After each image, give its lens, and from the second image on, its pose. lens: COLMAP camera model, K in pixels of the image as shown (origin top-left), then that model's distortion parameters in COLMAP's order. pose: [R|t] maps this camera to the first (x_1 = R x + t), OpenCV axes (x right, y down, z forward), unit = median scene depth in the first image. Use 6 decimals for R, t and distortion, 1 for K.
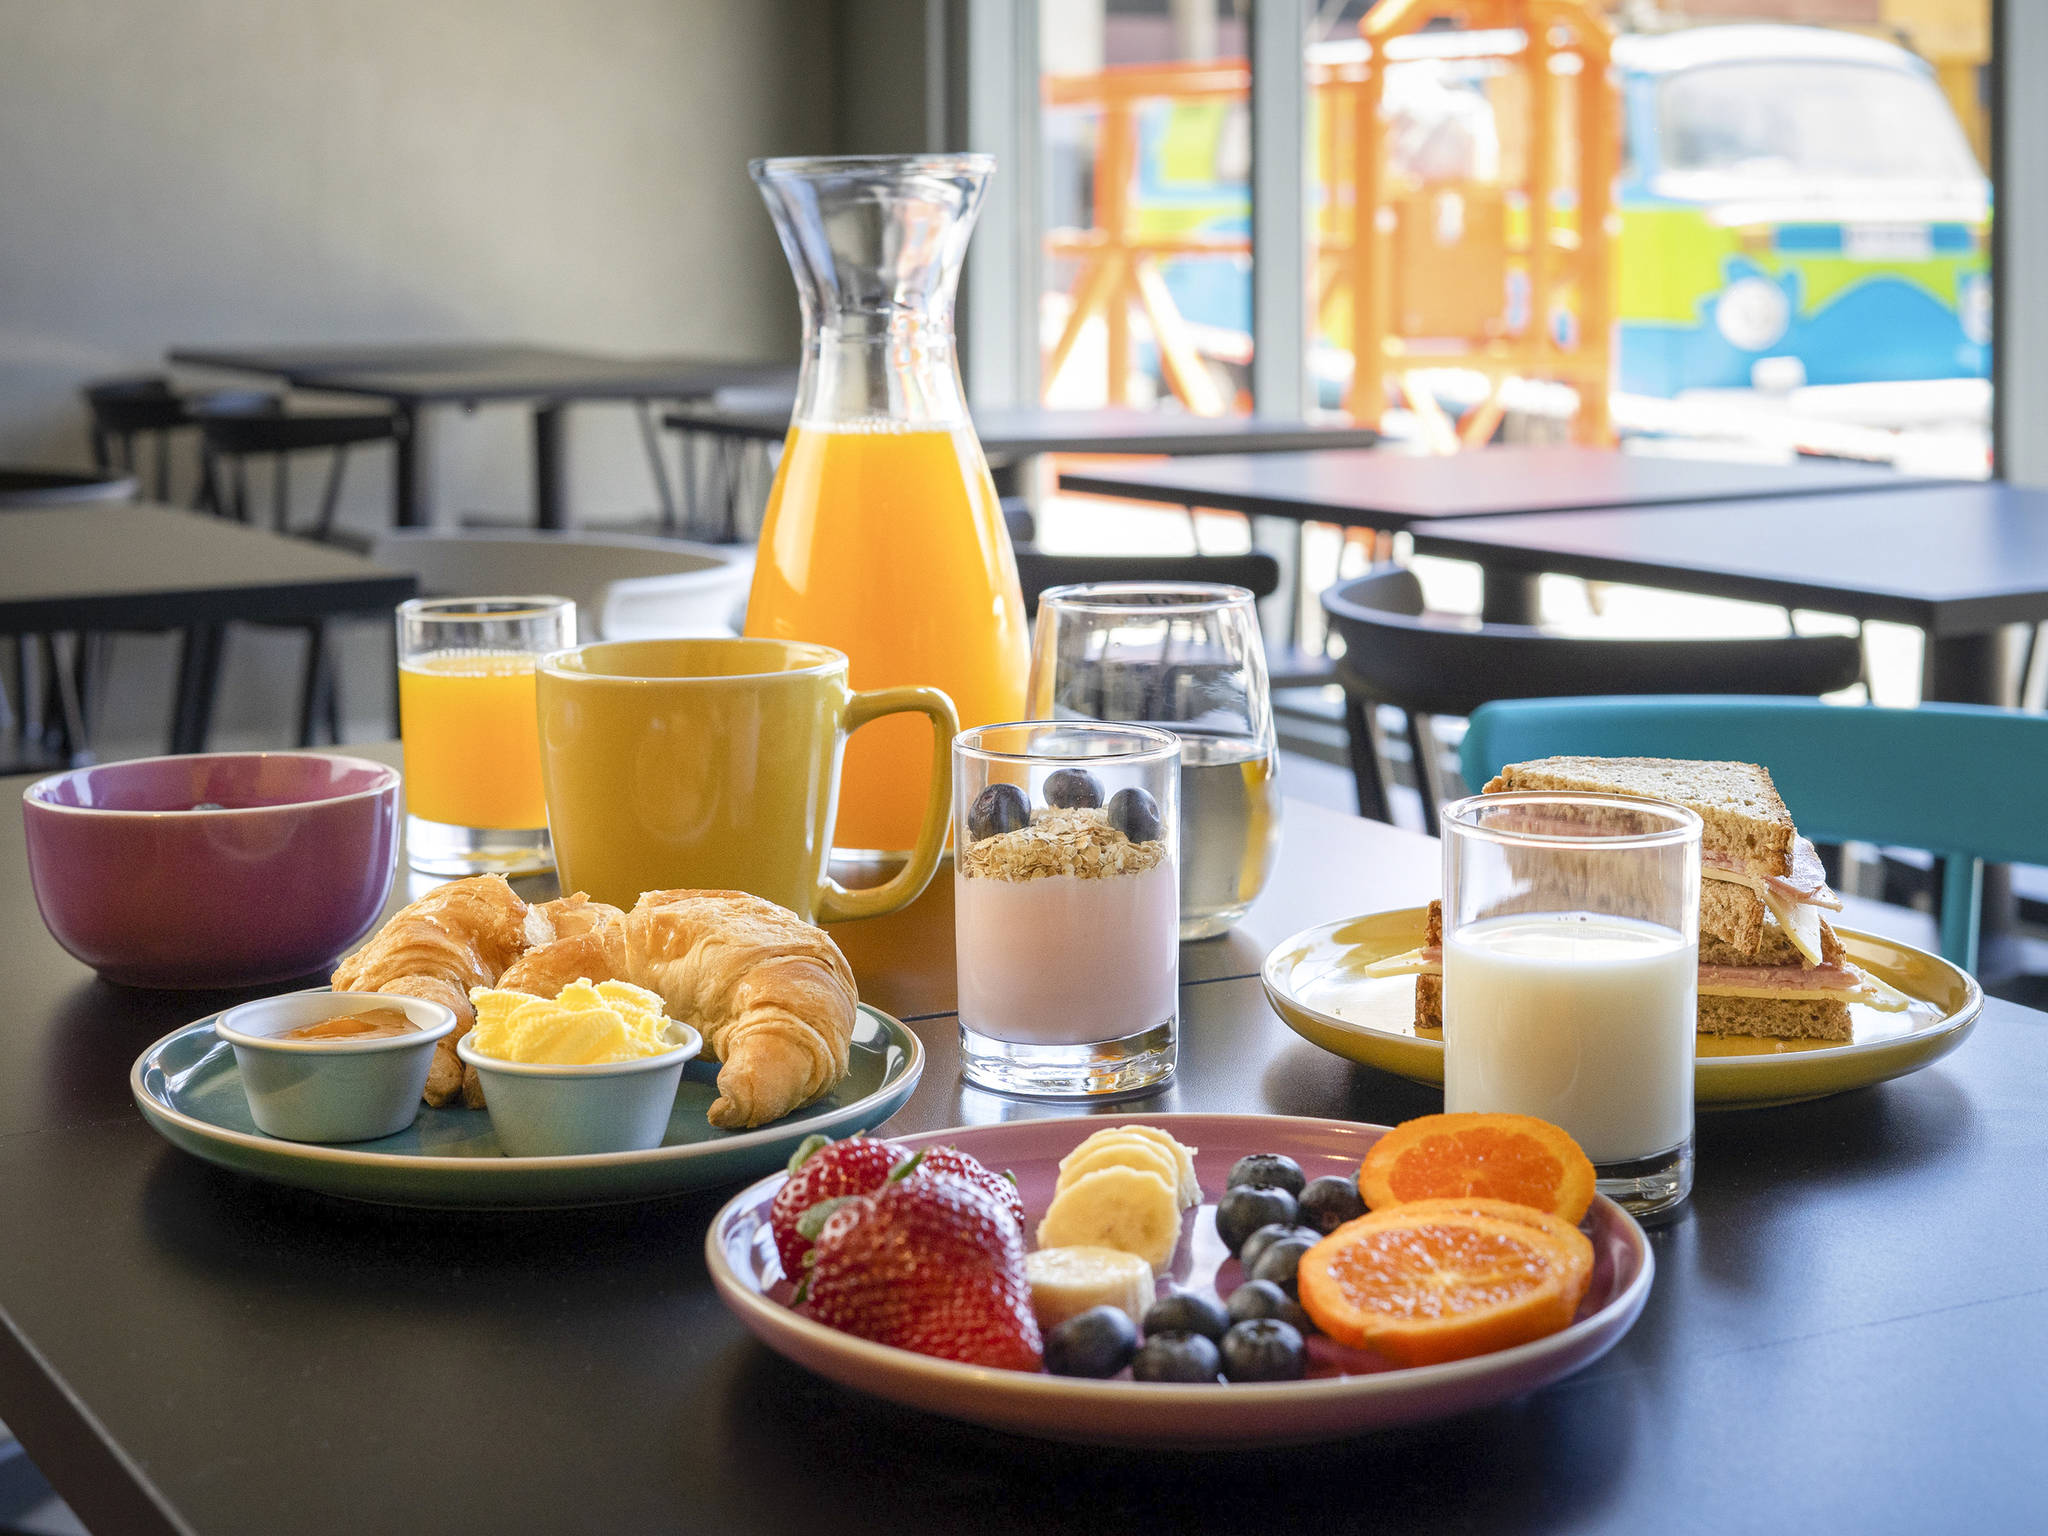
lens RADIAL K [[3000.2, 0, 1027.9], [0, 3000.2, 768.1], [0, 0, 1]] dist [-0.032388, 0.000000]
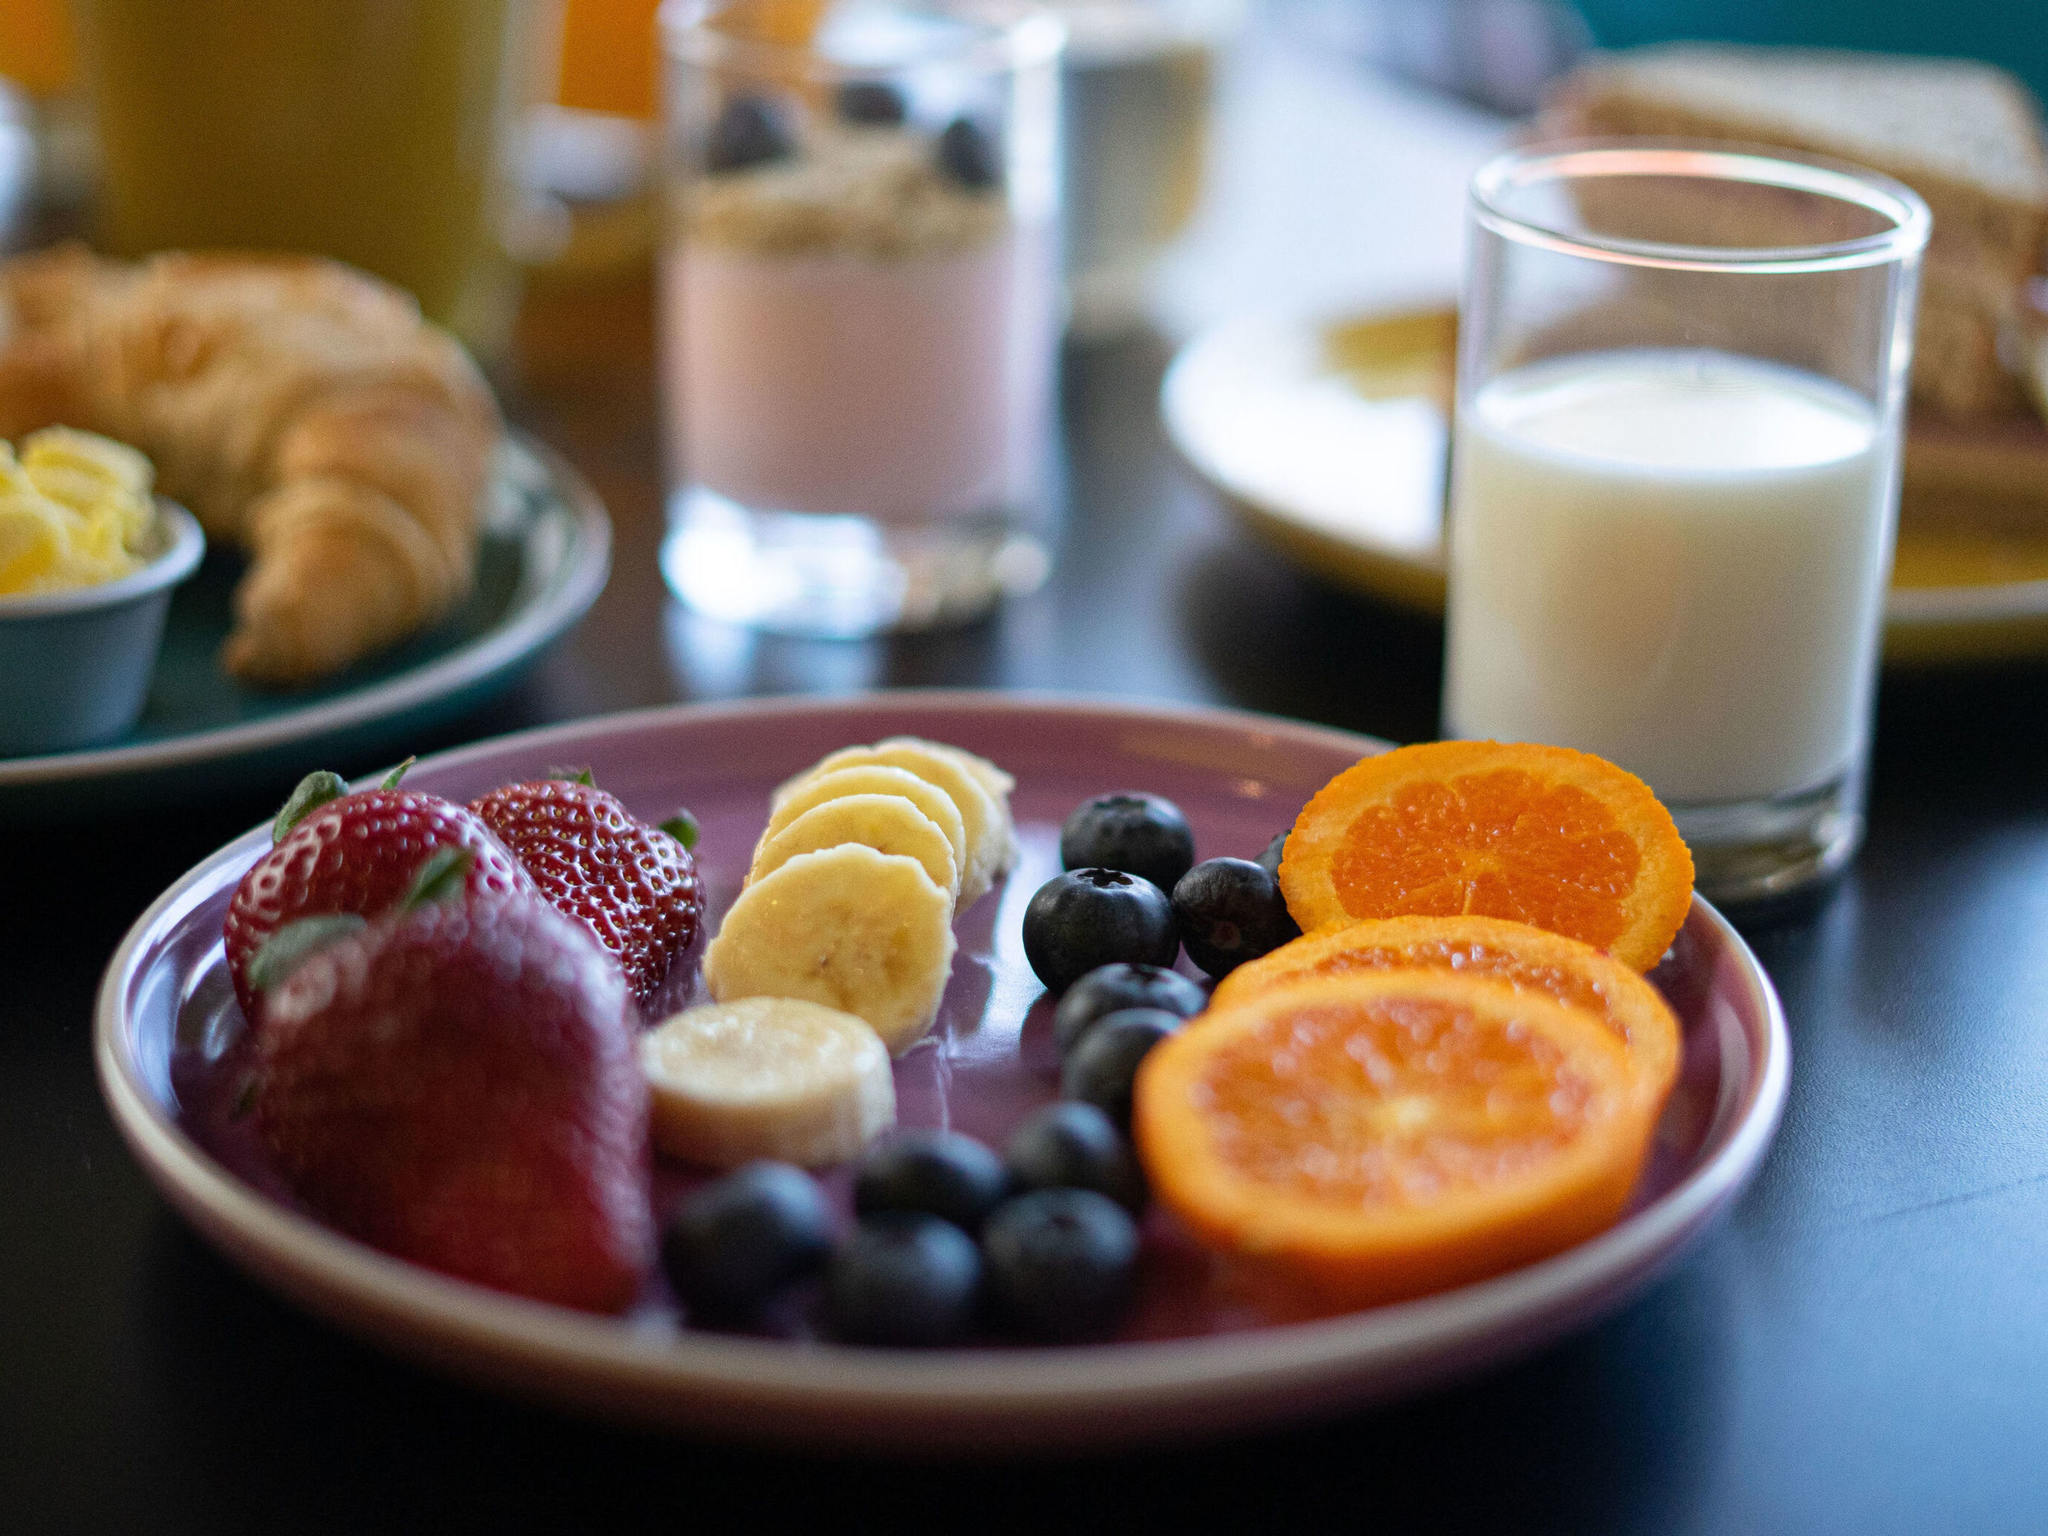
lens RADIAL K [[3477.3, 0, 1018.8], [0, 3477.3, 764.7], [0, 0, 1]] dist [-0.032293, 0.000000]
pose [[0.999651, 0.024807, -0.009093, 0.066899], [-0.021862, 0.969892, 0.242553, -0.040987], [0.014836, -0.242269, 0.970096, 0.364493]]
